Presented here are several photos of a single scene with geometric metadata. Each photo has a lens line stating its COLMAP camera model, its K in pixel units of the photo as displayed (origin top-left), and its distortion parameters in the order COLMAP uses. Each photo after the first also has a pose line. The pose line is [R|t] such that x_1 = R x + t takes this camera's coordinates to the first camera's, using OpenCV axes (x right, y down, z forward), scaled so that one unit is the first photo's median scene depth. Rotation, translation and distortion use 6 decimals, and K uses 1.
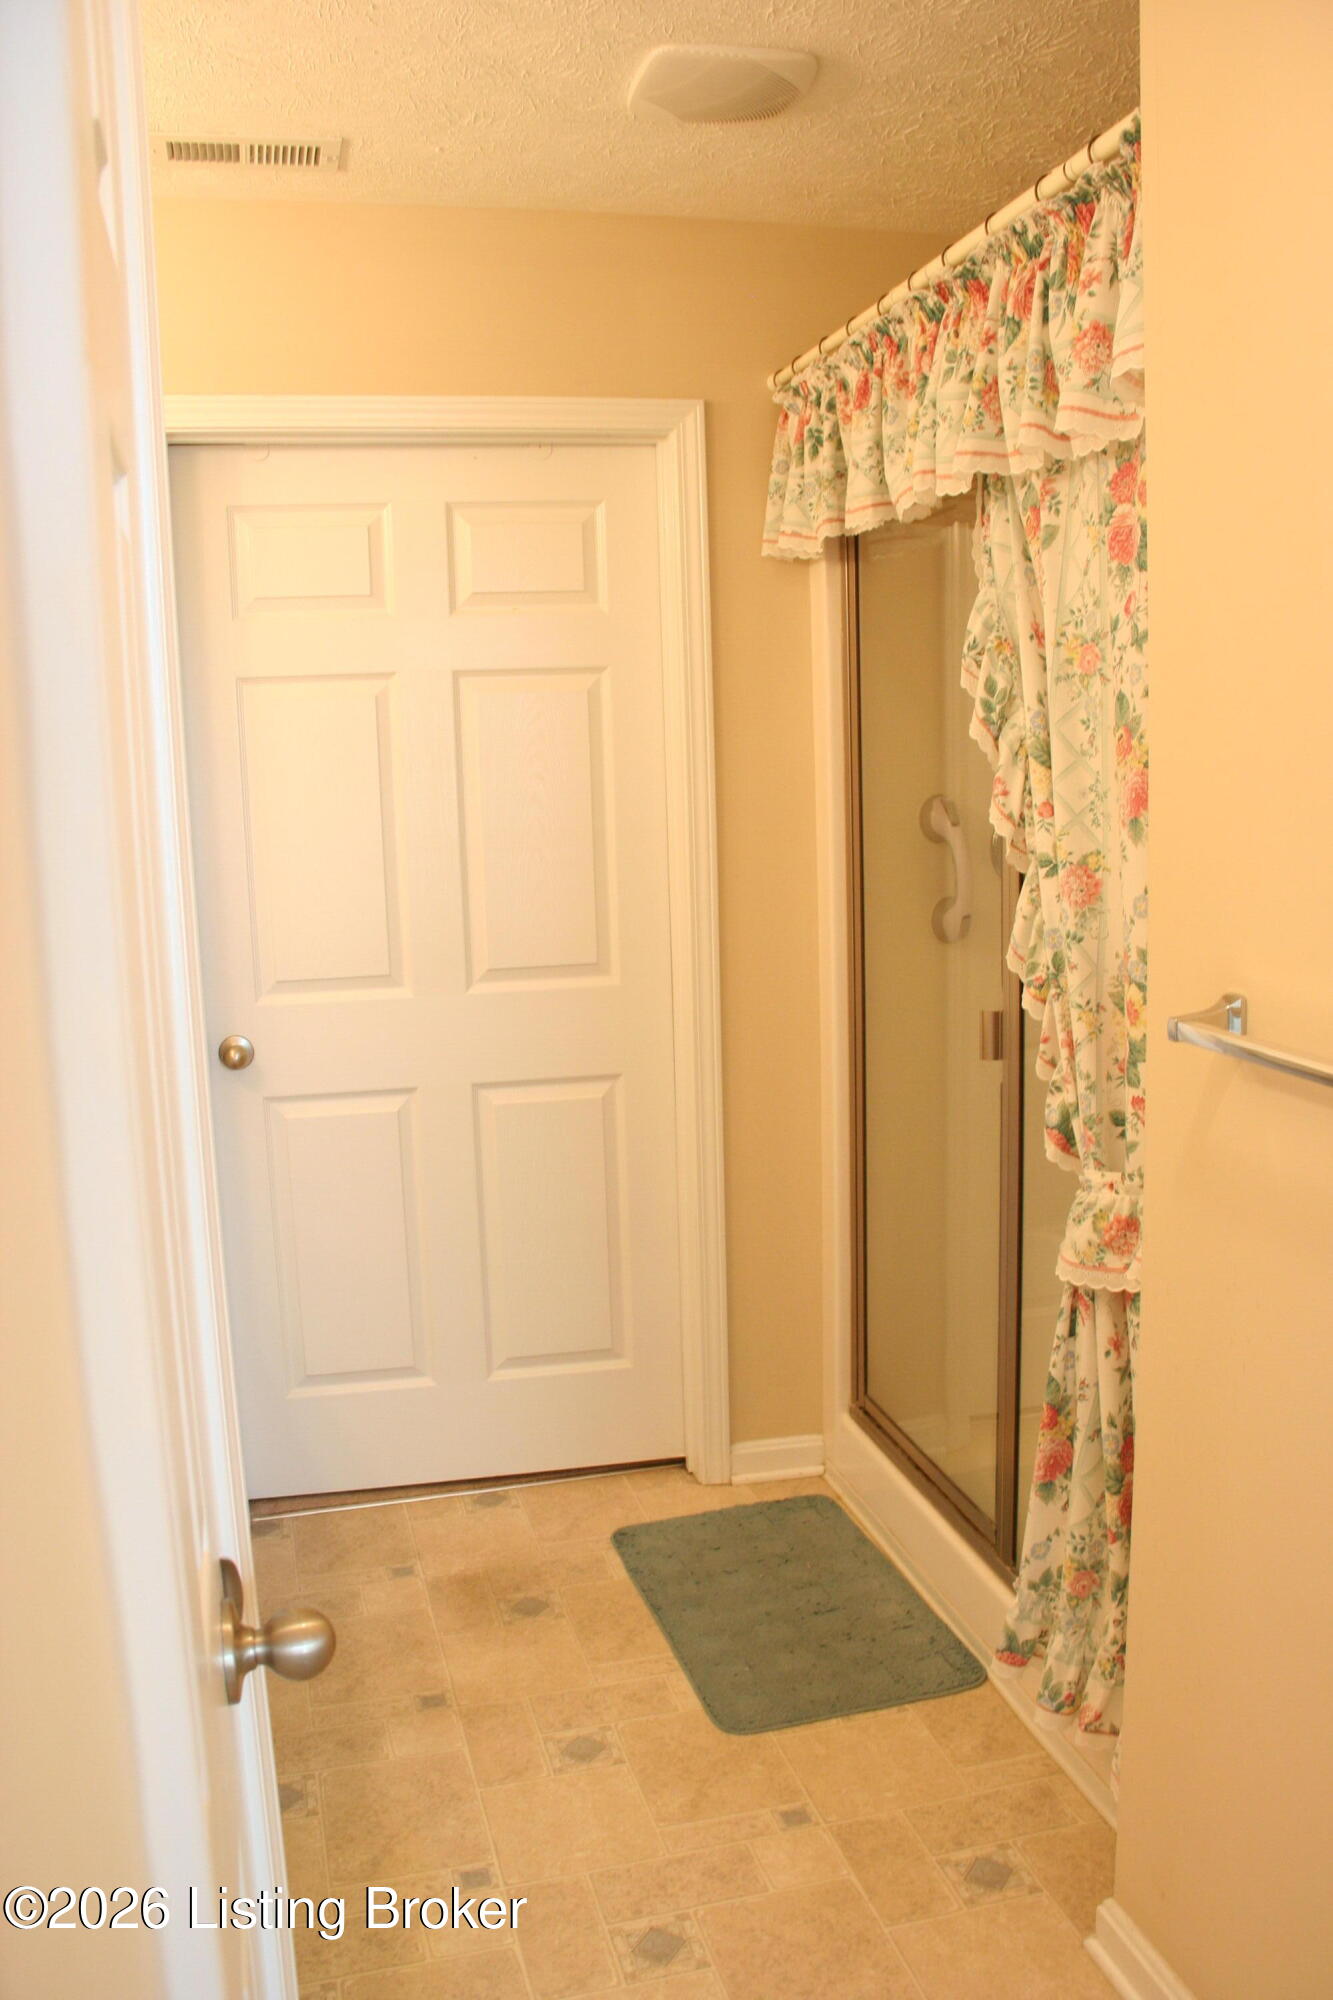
lens RADIAL K [[1667.0, 0, 680.9], [0, 1667.0, 1040.8], [0, 0, 1]] dist [-0.176360, 0.133725]
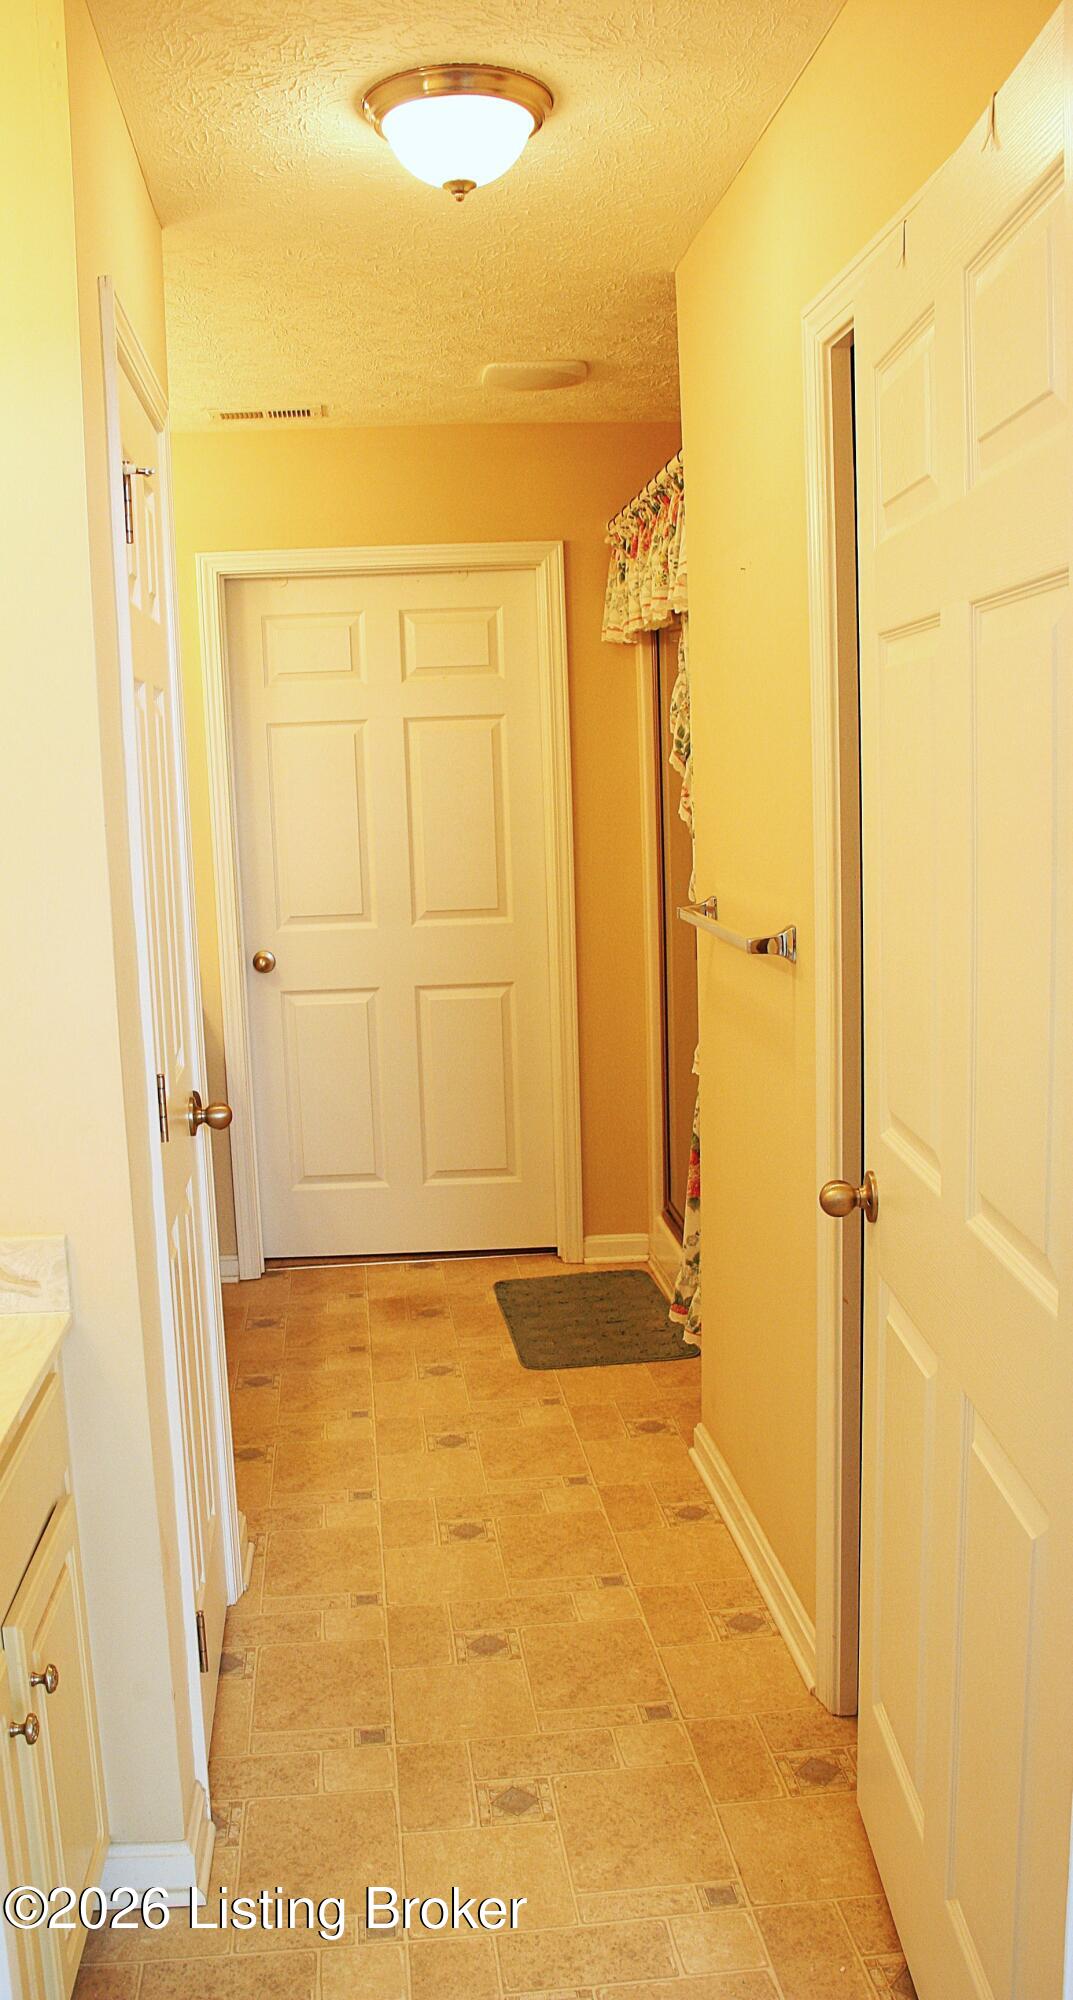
lens RADIAL K [[1668.7, 0, 489.3], [0, 1668.7, 1037.0], [0, 0, 1]] dist [-0.182663, 0.147602]
pose [[0.984565, 0.021447, -0.173701, 0.224042], [-0.022117, 0.999754, -0.001922, 0.079401], [0.173617, 0.005734, 0.984797, -0.535832]]
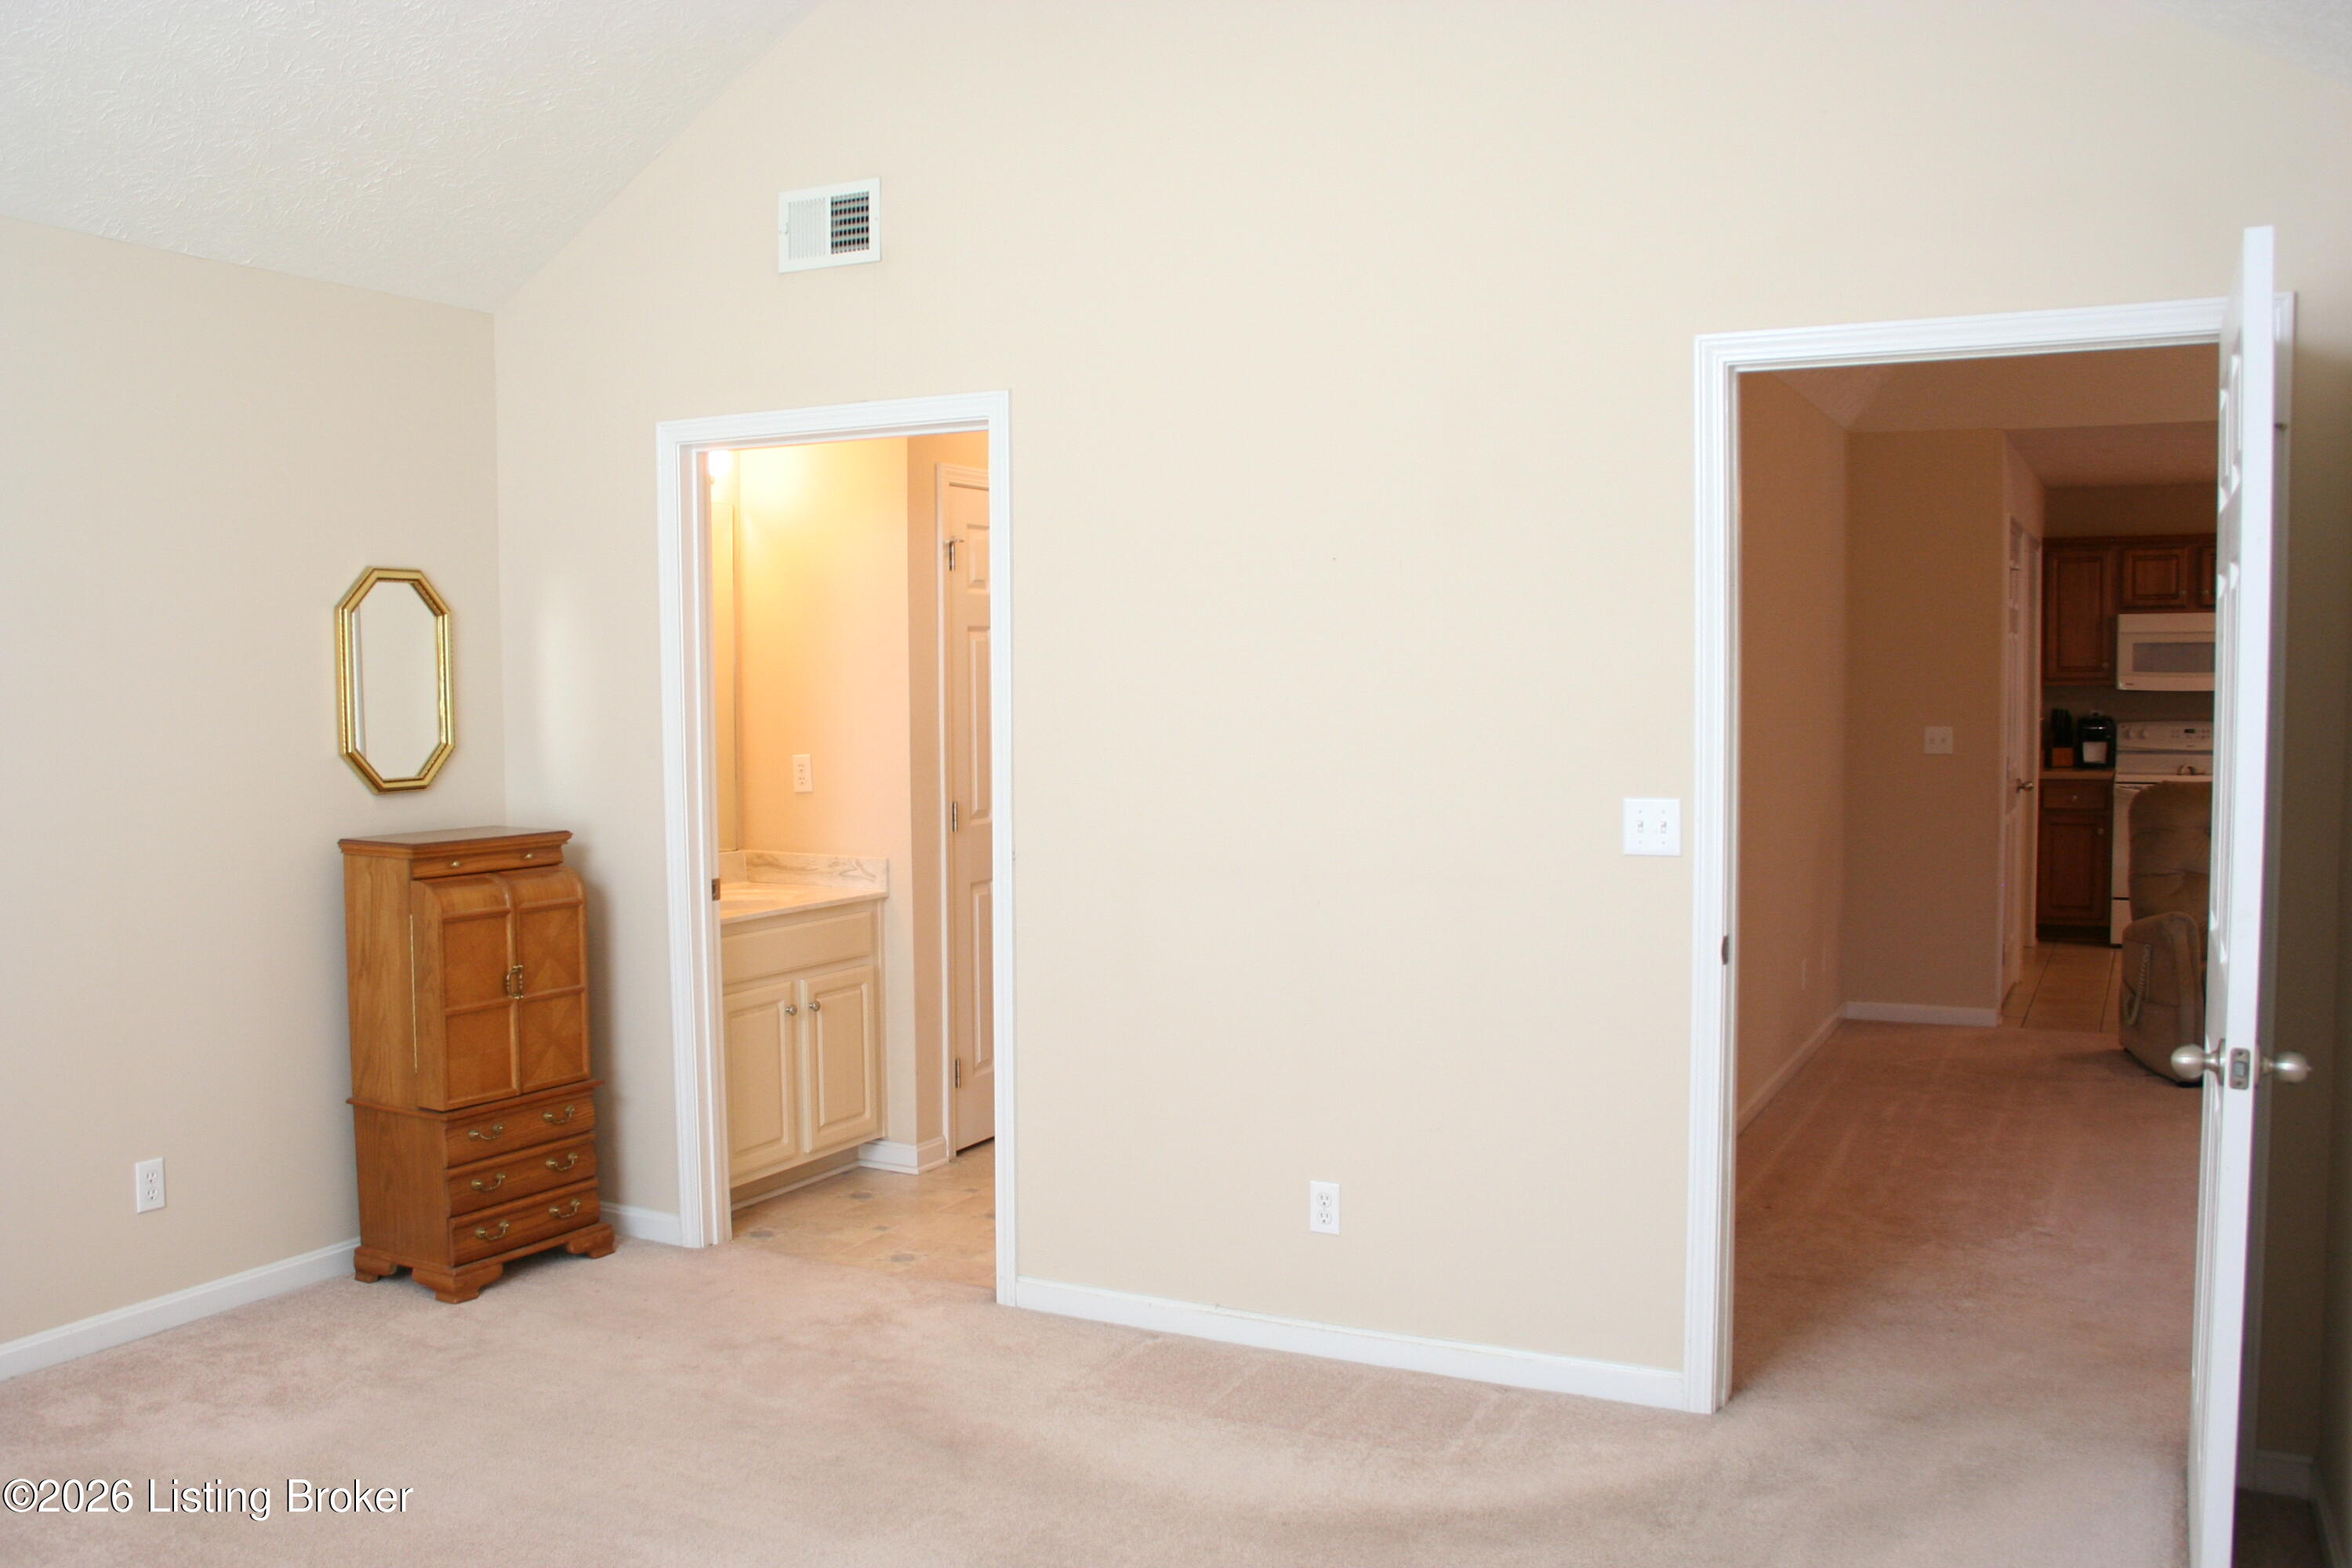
lens RADIAL K [[1983.3, 0, 1144.6], [0, 1983.3, 807.5], [0, 0, 1]] dist [-0.178272, 0.159231]
pose [[0.737635, 0.069030, -0.671661, 1.406467], [-0.126239, 0.991319, -0.036756, 0.151883], [0.663293, 0.111902, 0.739946, -1.169851]]
